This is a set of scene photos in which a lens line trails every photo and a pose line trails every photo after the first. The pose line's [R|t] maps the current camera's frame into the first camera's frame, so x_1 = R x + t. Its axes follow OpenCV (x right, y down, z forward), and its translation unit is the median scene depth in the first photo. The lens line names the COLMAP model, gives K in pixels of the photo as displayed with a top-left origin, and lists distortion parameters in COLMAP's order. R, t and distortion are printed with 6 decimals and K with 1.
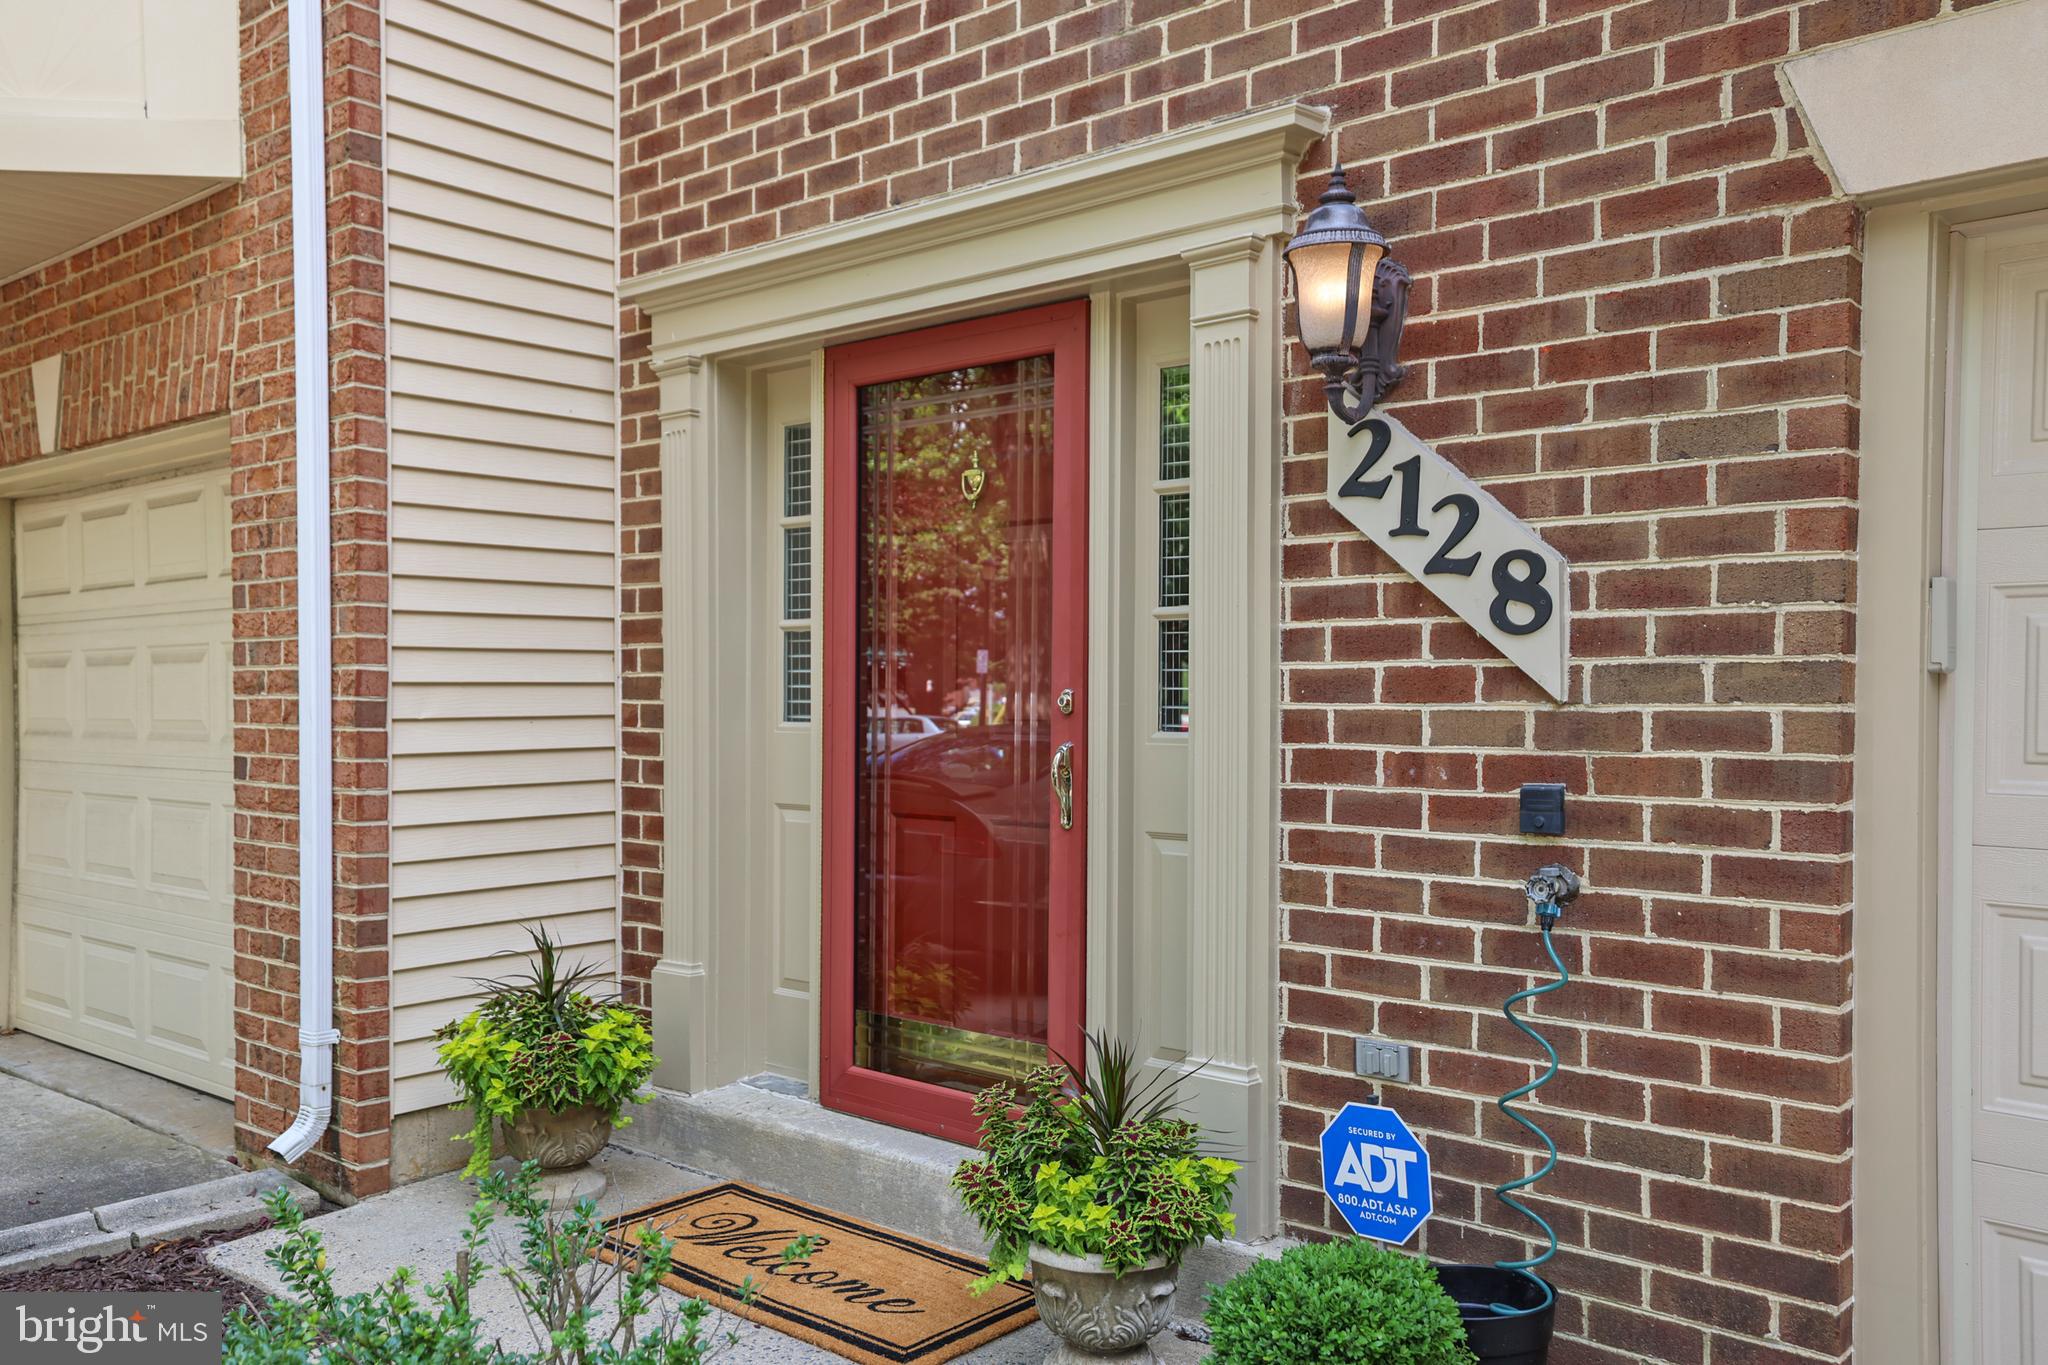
lens RADIAL K [[1634.4, 0, 1023.7], [0, 1634.4, 724.2], [0, 0, 1]] dist [0.033857, 0.004038]
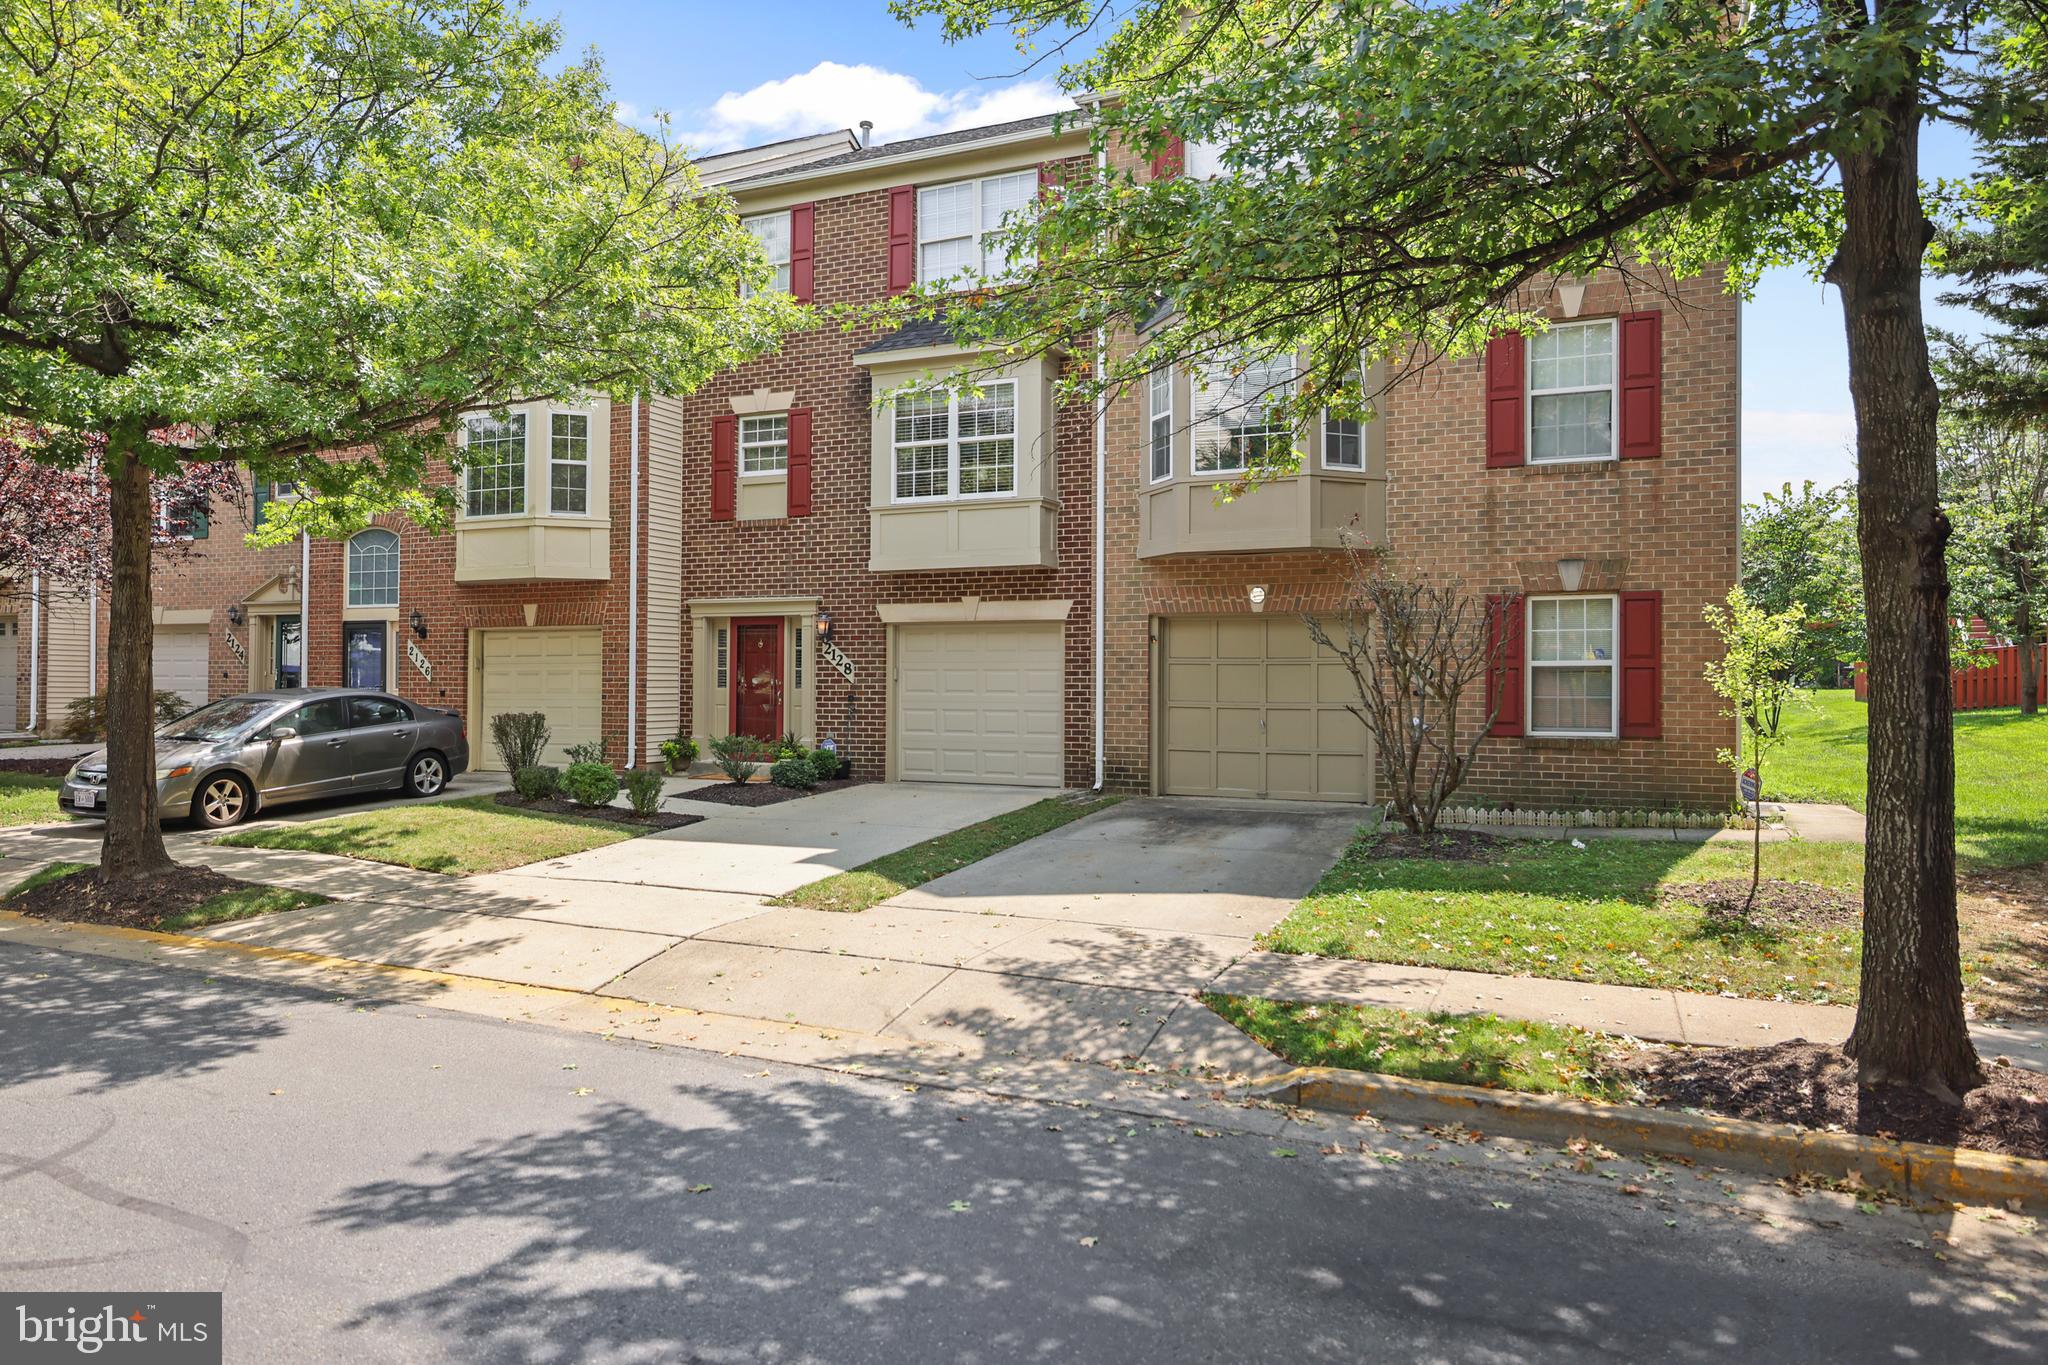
lens RADIAL K [[1245.8, 0, 1024.0], [0, 1245.8, 682.5], [0, 0, 1]] dist [-0.003668, -0.000404]
pose [[0.952199, 0.005442, 0.305429, -0.594342], [0.002137, 0.999698, -0.024474, 0.109497], [-0.305470, 0.023957, 0.951900, -4.160697]]
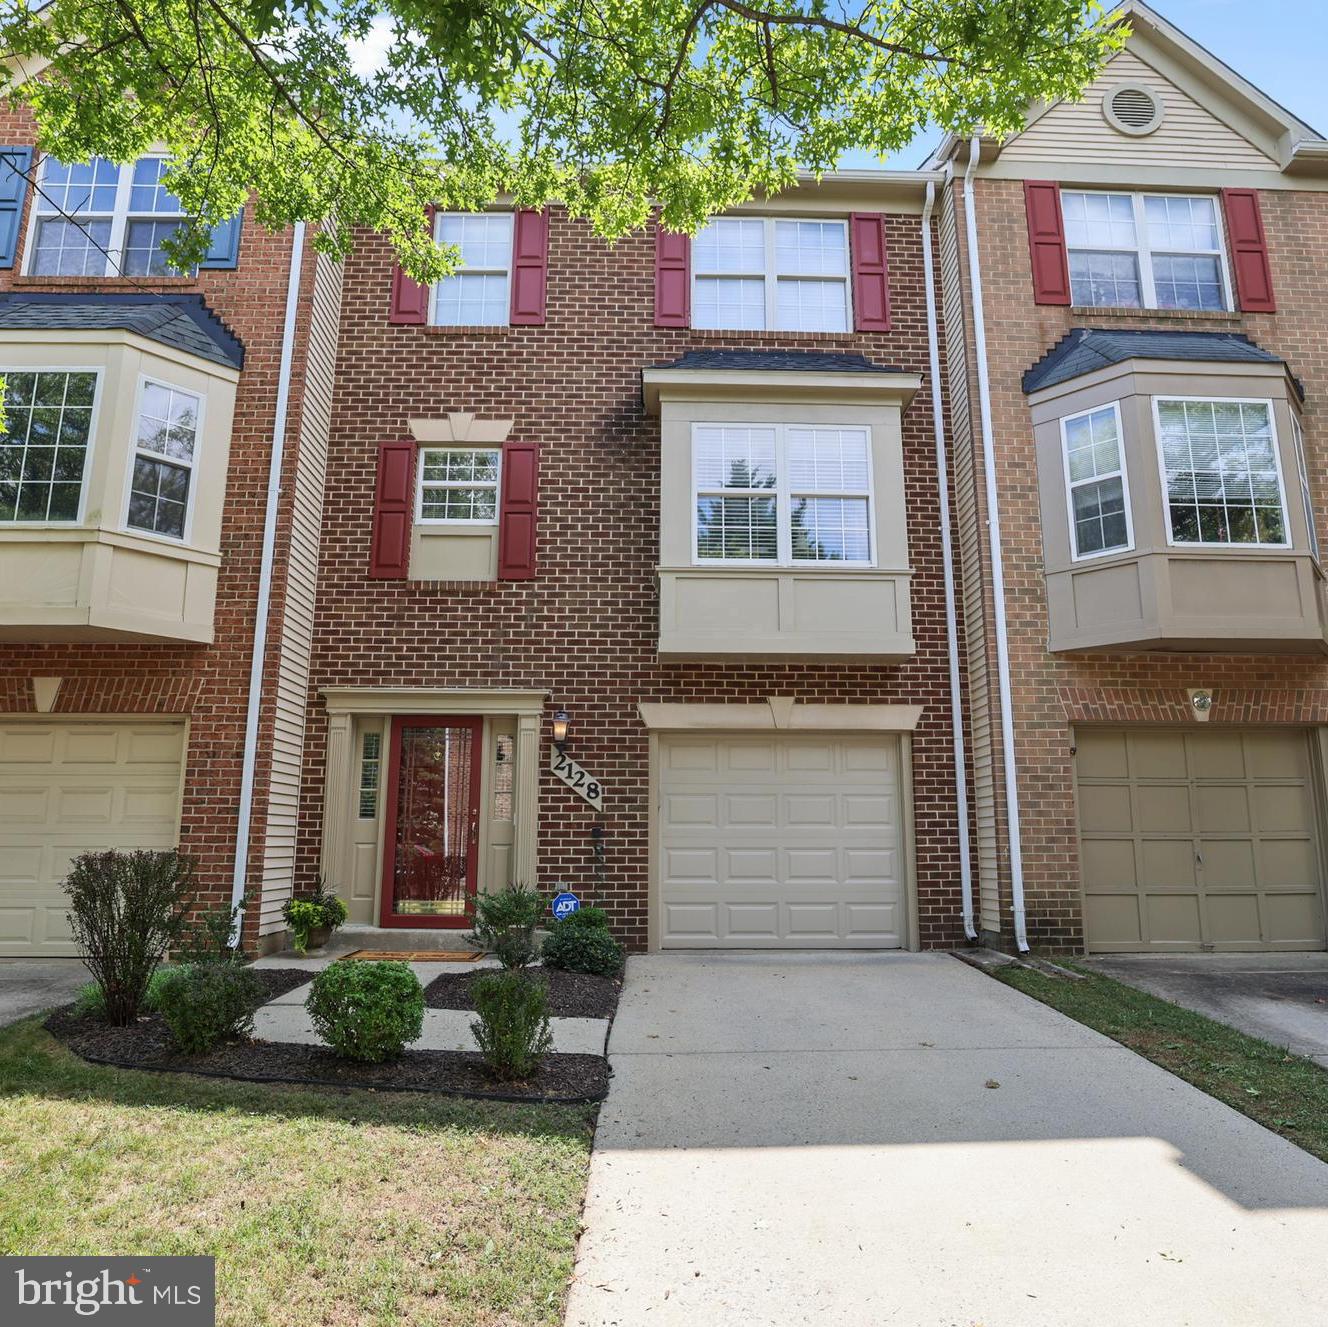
lens RADIAL K [[876.7, 0, 667.4], [0, 876.7, 691.3], [0, 0, 1]] dist [-0.037715, 0.005132]
pose [[0.737670, 0.118349, 0.664708, -1.295970], [0.012159, 0.982028, -0.188341, 0.125878], [-0.675052, 0.147016, 0.722974, -1.125364]]
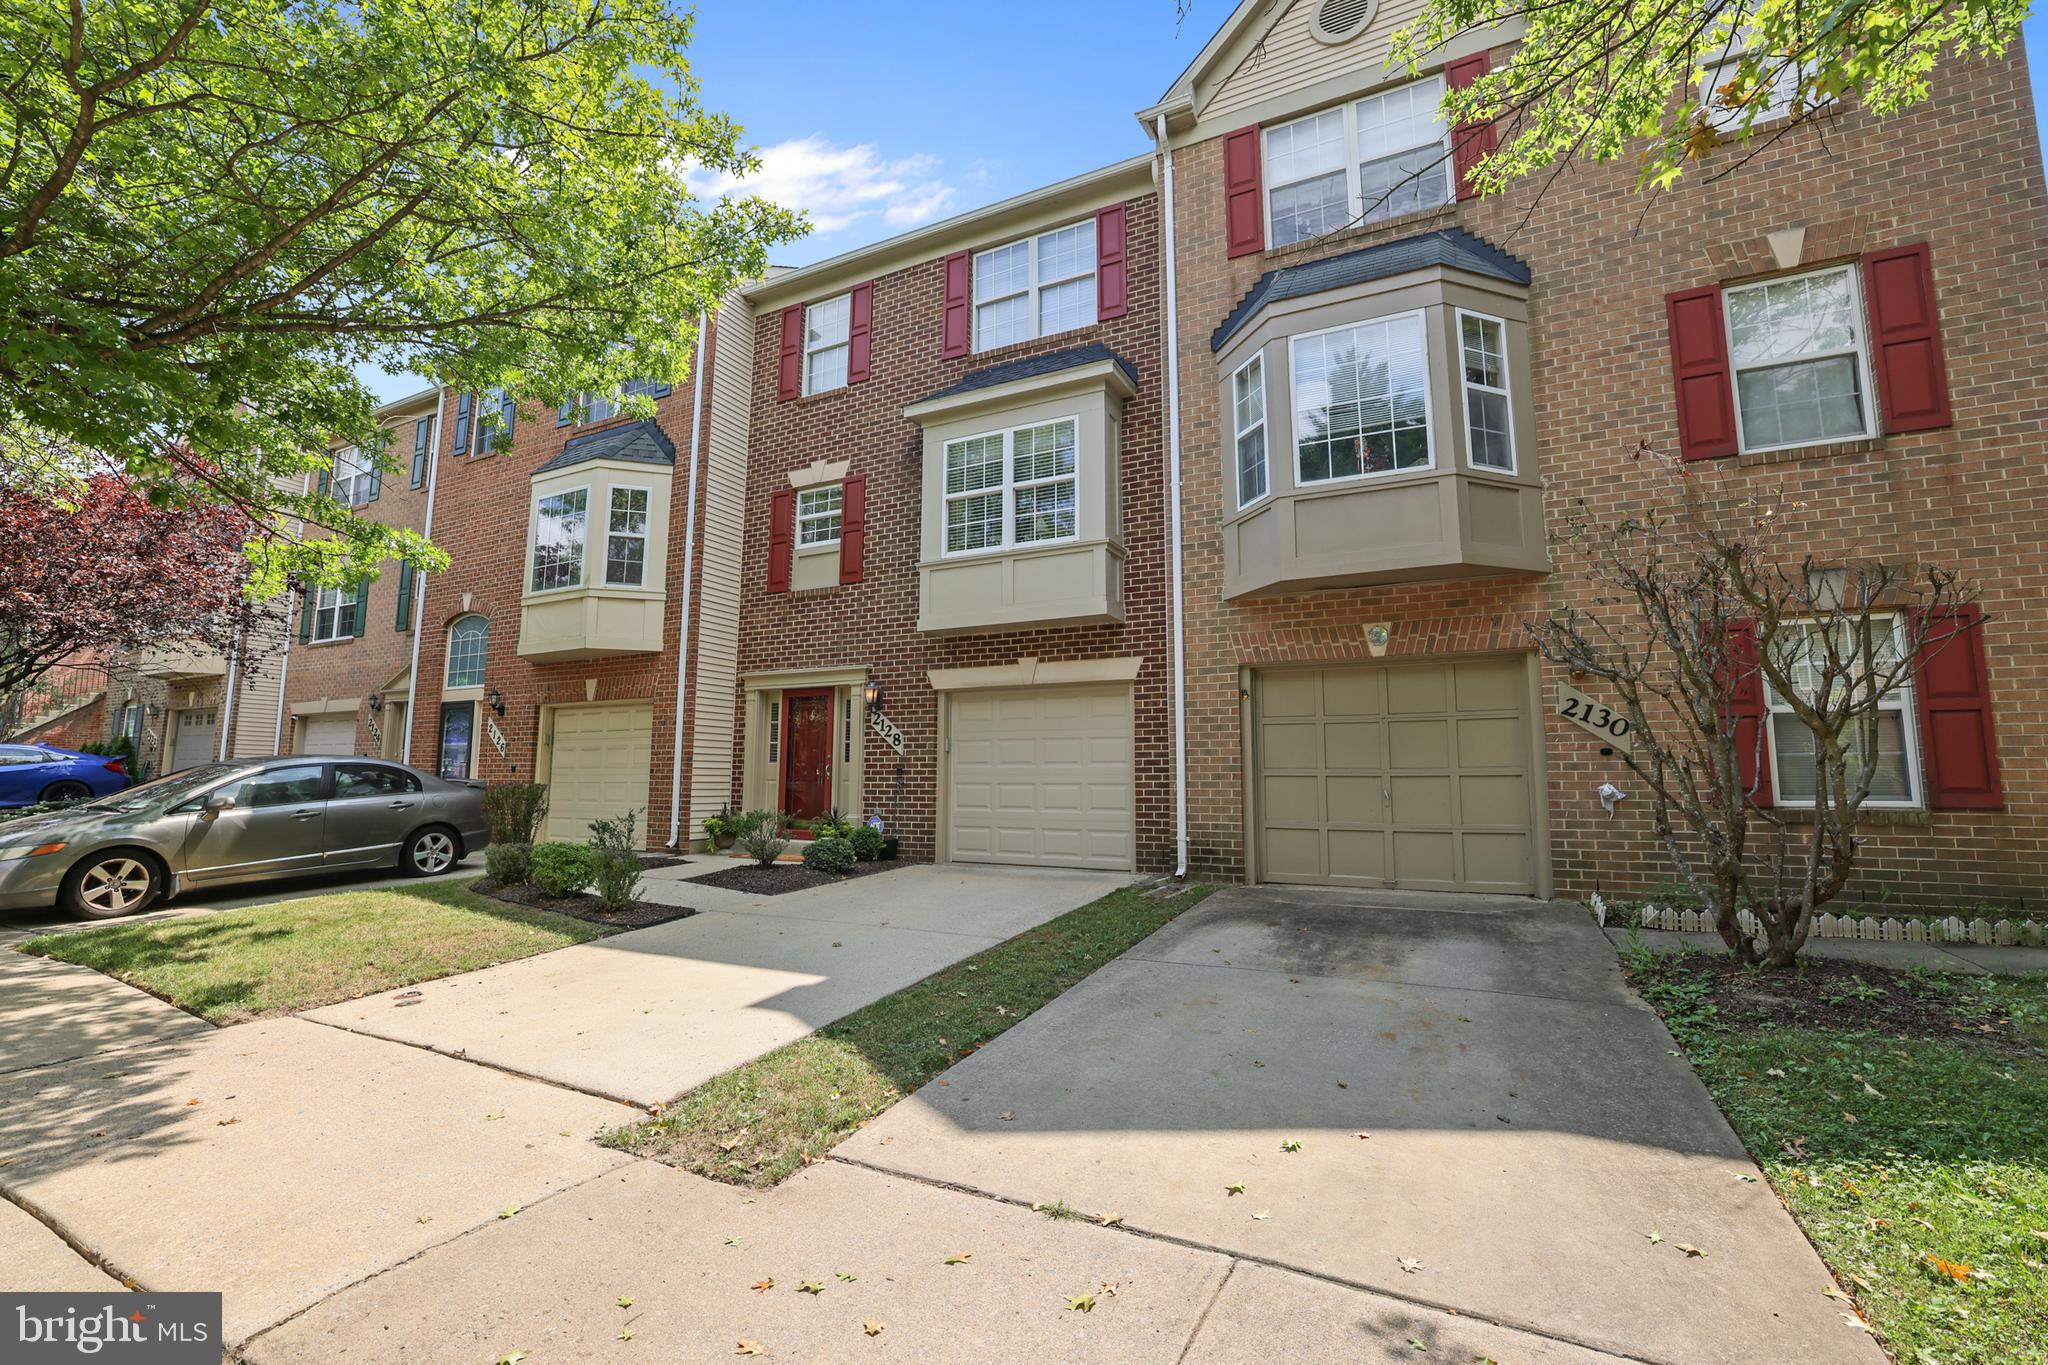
lens RADIAL K [[856.0, 0, 1018.9], [0, 856.0, 686.5], [0, 0, 1]] dist [-0.045232, 0.016288]
pose [[0.968346, 0.031758, 0.247584, -0.087797], [0.001755, 0.990983, -0.133979, 0.164213], [-0.249606, 0.130172, 0.959558, -2.368983]]
